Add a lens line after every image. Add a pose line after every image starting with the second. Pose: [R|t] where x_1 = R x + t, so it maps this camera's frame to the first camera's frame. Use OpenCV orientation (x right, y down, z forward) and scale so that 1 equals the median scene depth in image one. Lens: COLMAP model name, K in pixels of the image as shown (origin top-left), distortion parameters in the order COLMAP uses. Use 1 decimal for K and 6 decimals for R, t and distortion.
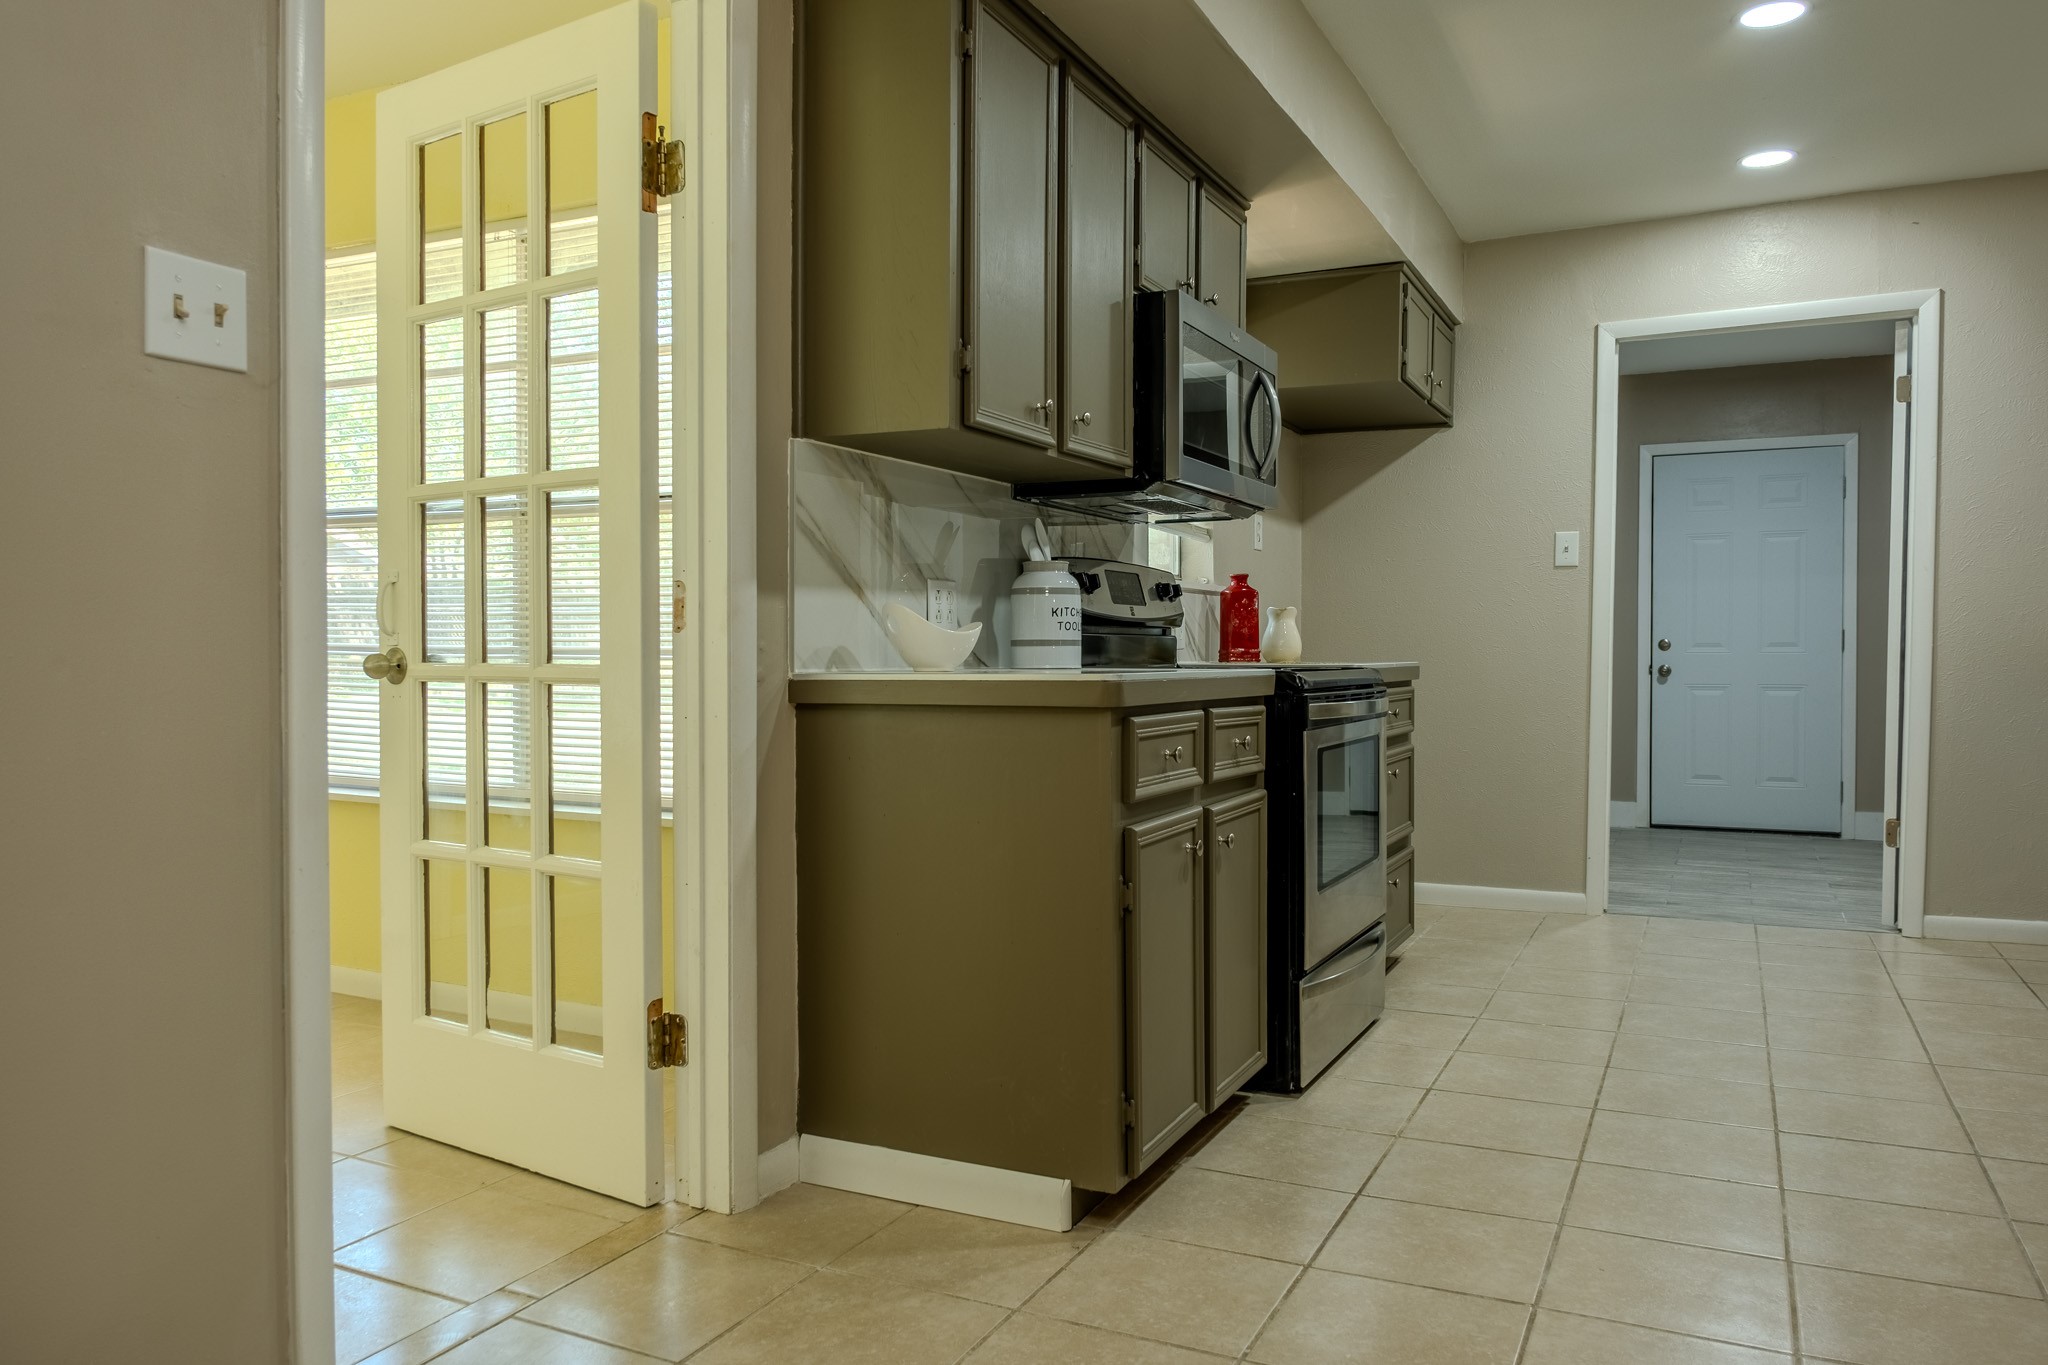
lens RADIAL K [[1425.7, 0, 1024.0], [0, 1425.7, 682.5], [0, 0, 1]] dist [-0.004295, -0.009084]
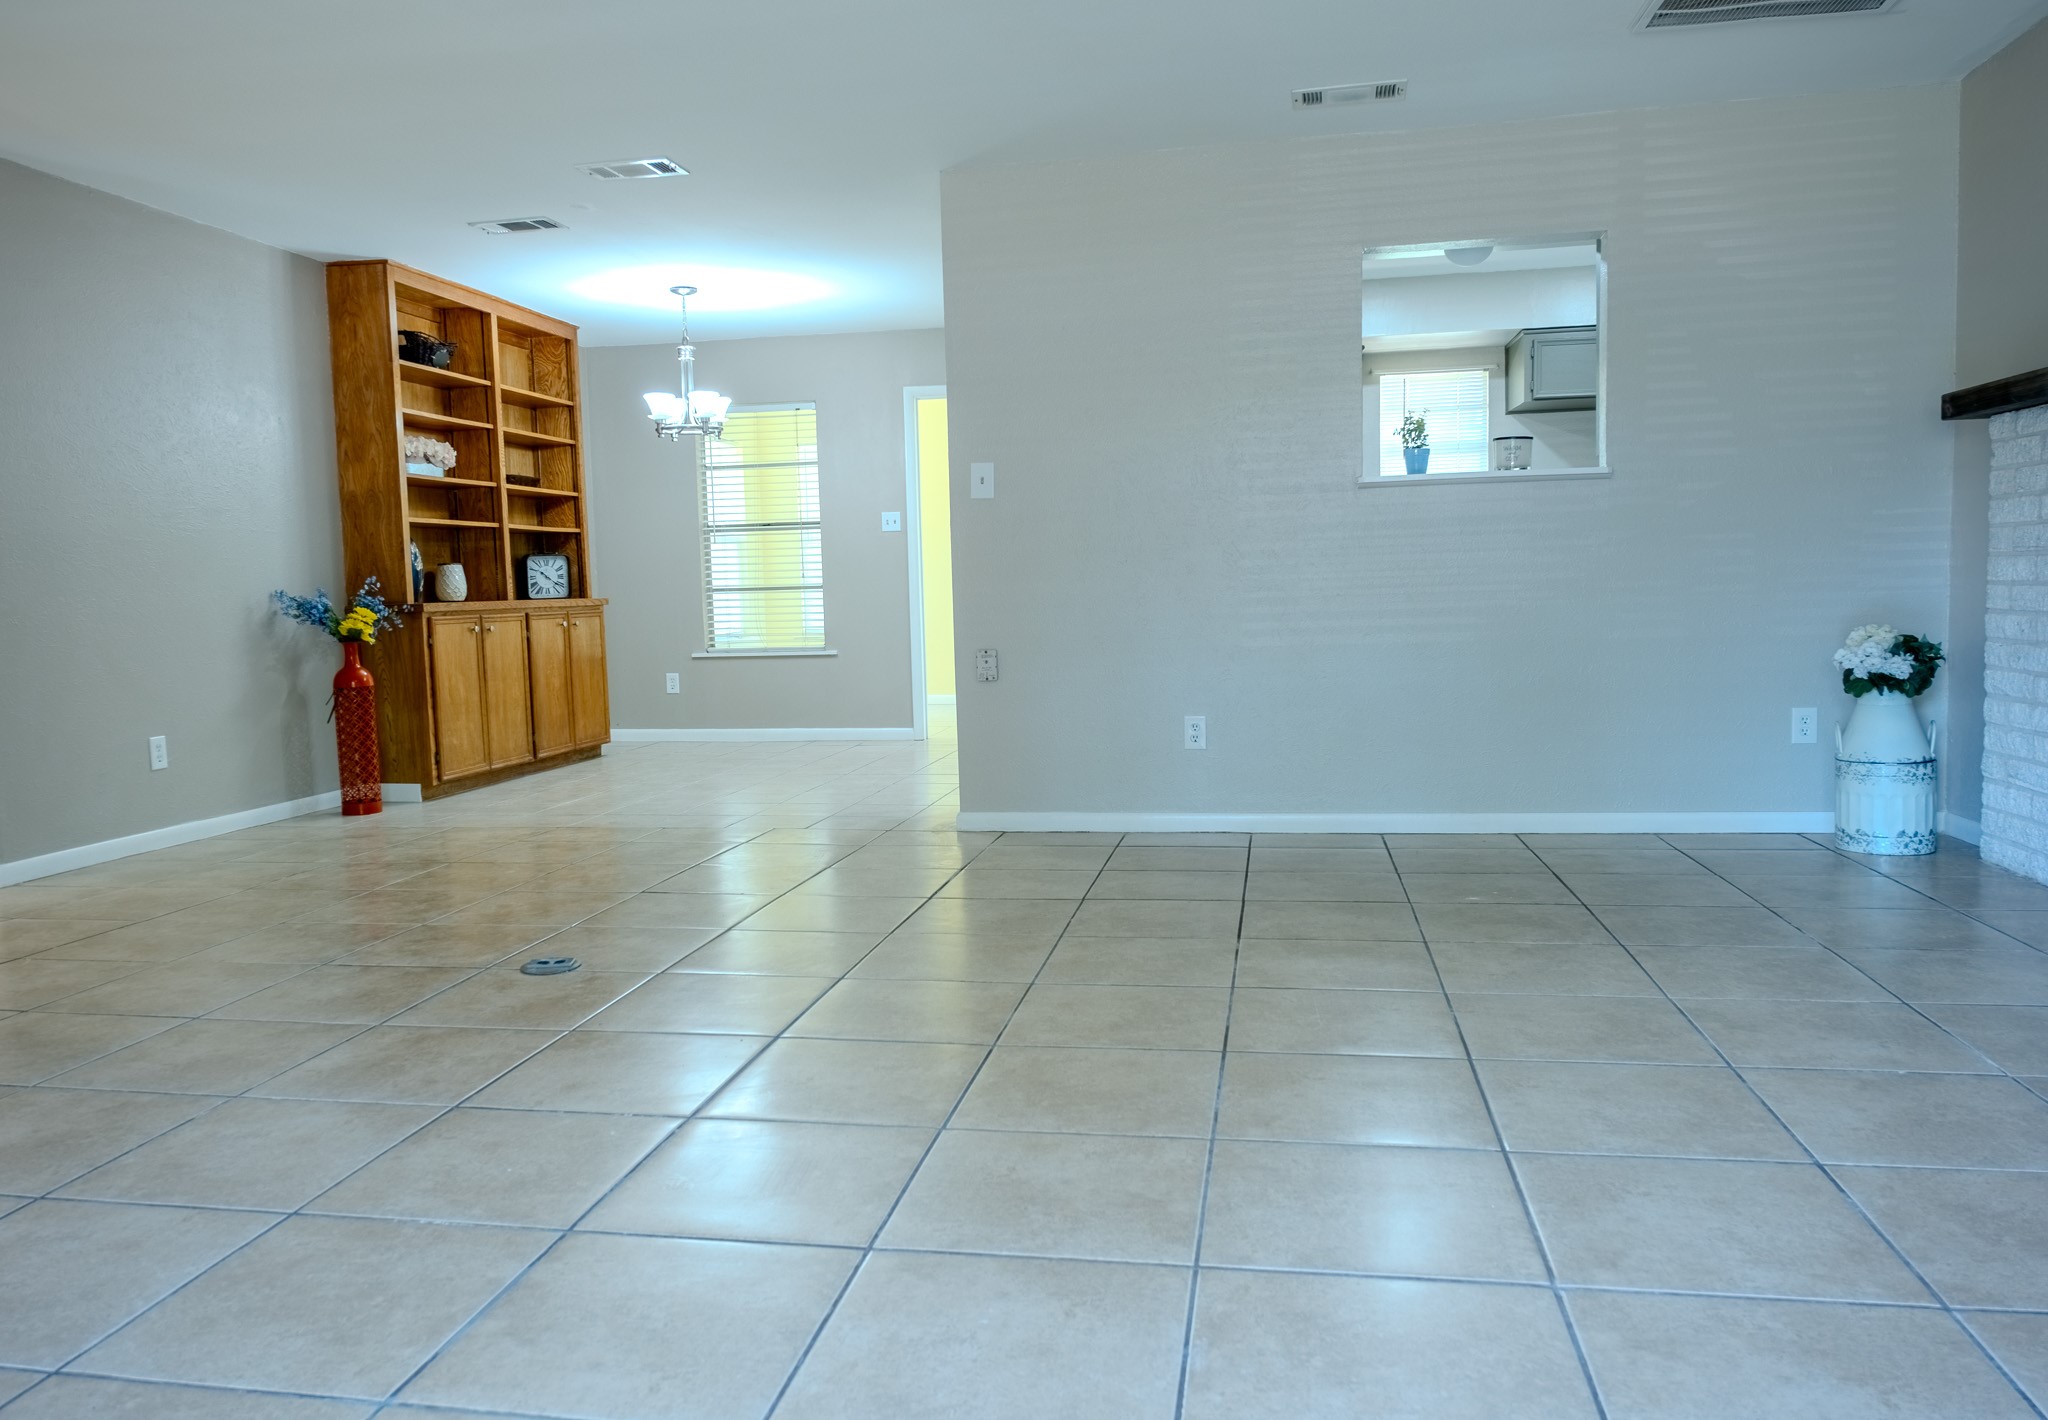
lens RADIAL K [[1467.8, 0, 978.1], [0, 1467.8, 711.4], [0, 0, 1]] dist [-0.000994, 0.000268]
pose [[0.255778, 0.078690, -0.963528, 2.508956], [0.008037, 0.996474, 0.083514, -0.000933], [0.966702, -0.029105, 0.254243, -0.069684]]
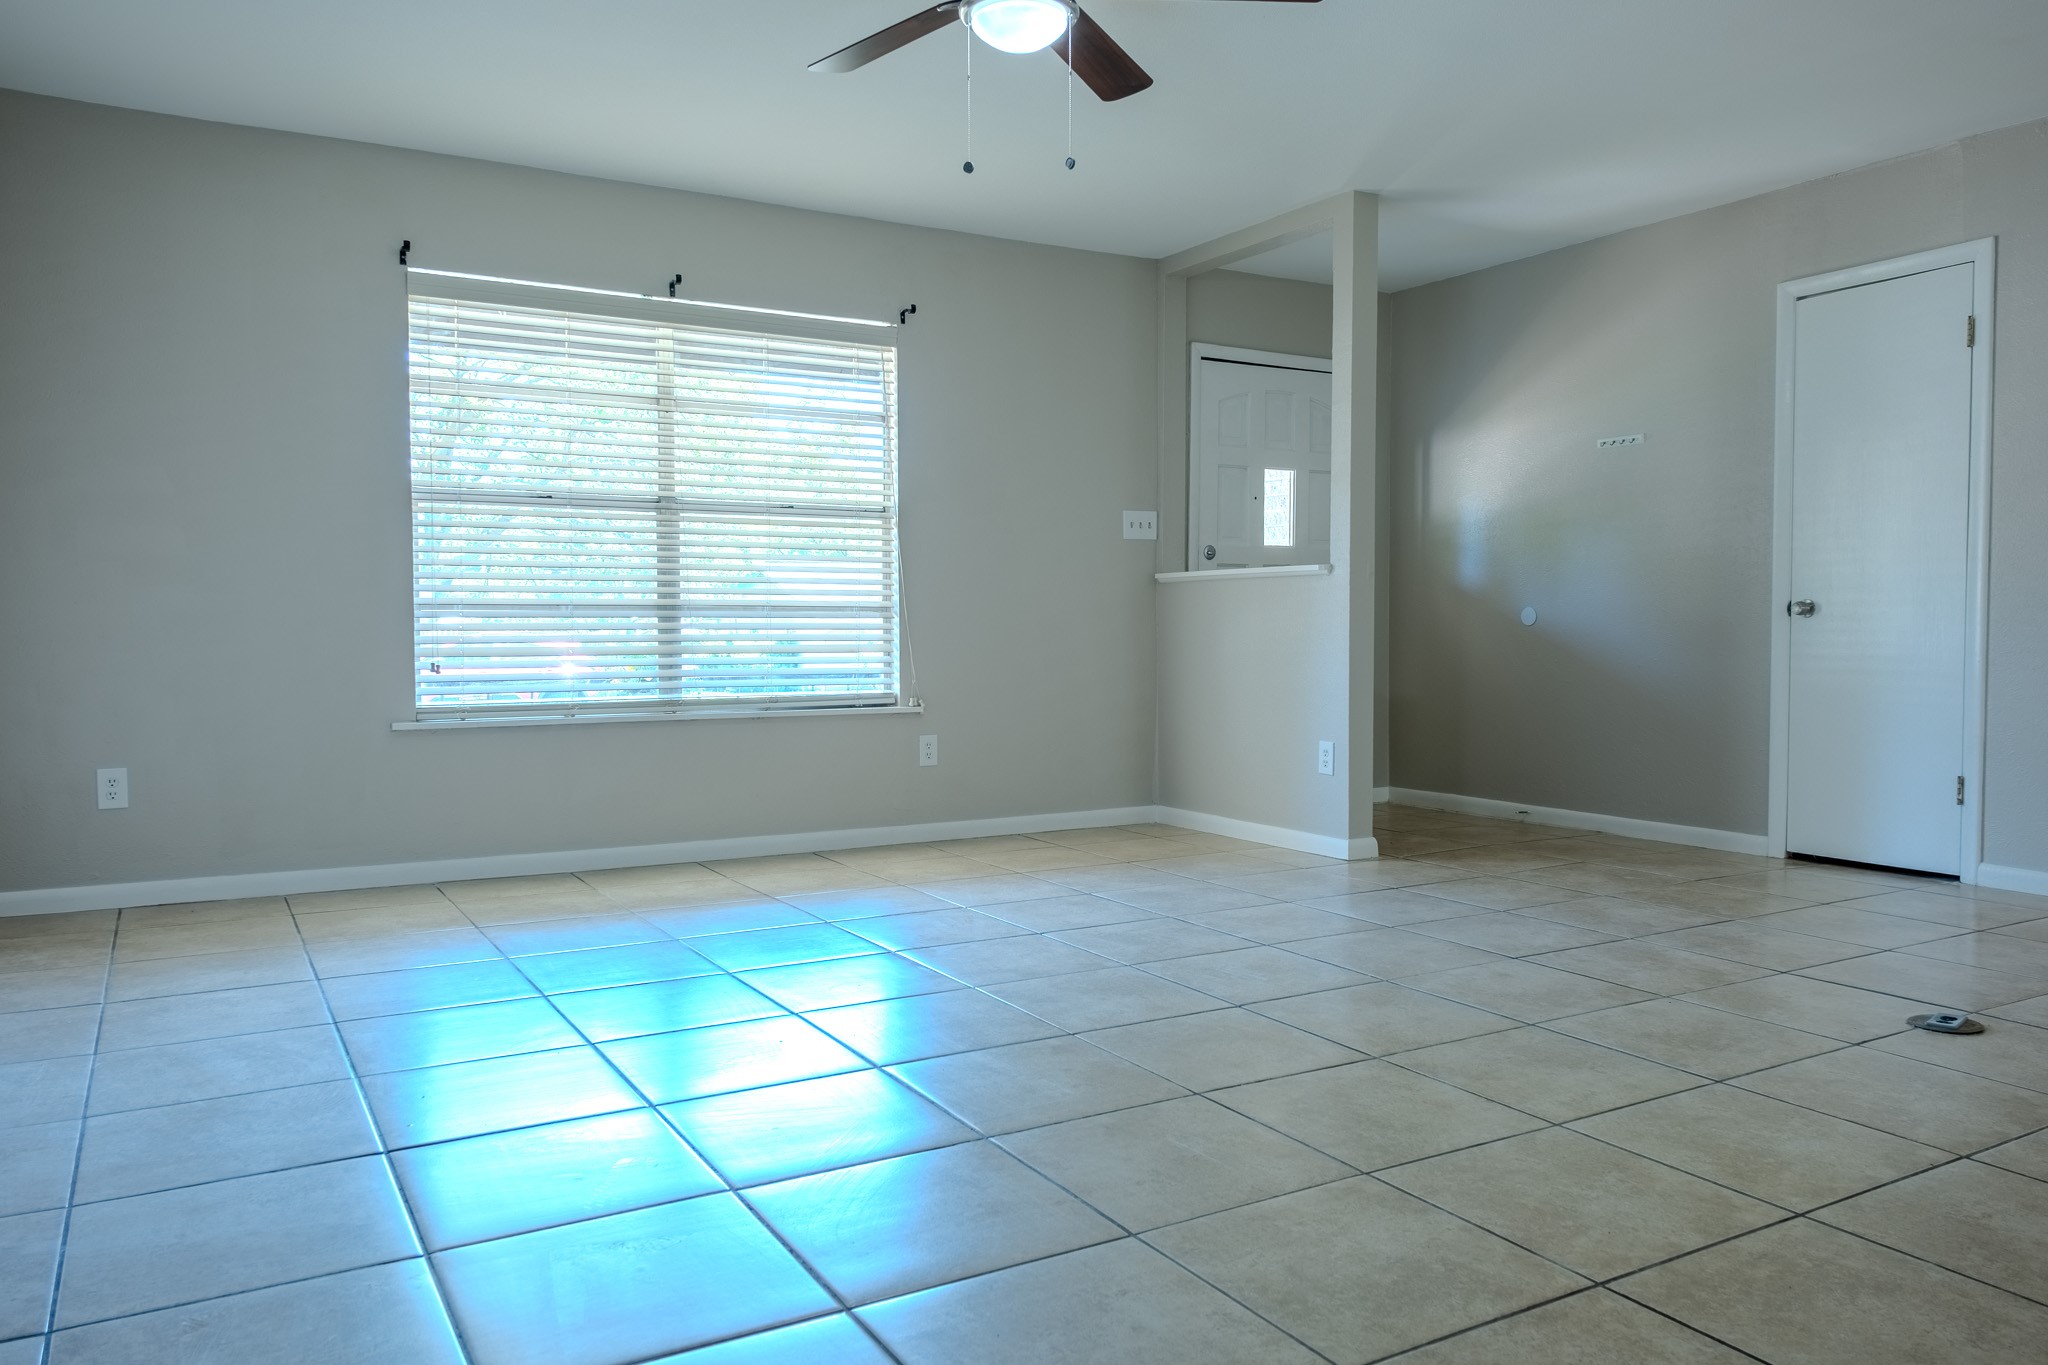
lens RADIAL K [[1472.5, 0, 1024.0], [0, 1472.5, 682.5], [0, 0, 1]] dist [-0.009713, -0.007097]
pose [[-0.832234, -0.022811, 0.553956, 1.301893], [0.016302, 0.997714, 0.065575, -0.022495], [-0.554186, 0.063604, -0.829960, 1.071843]]
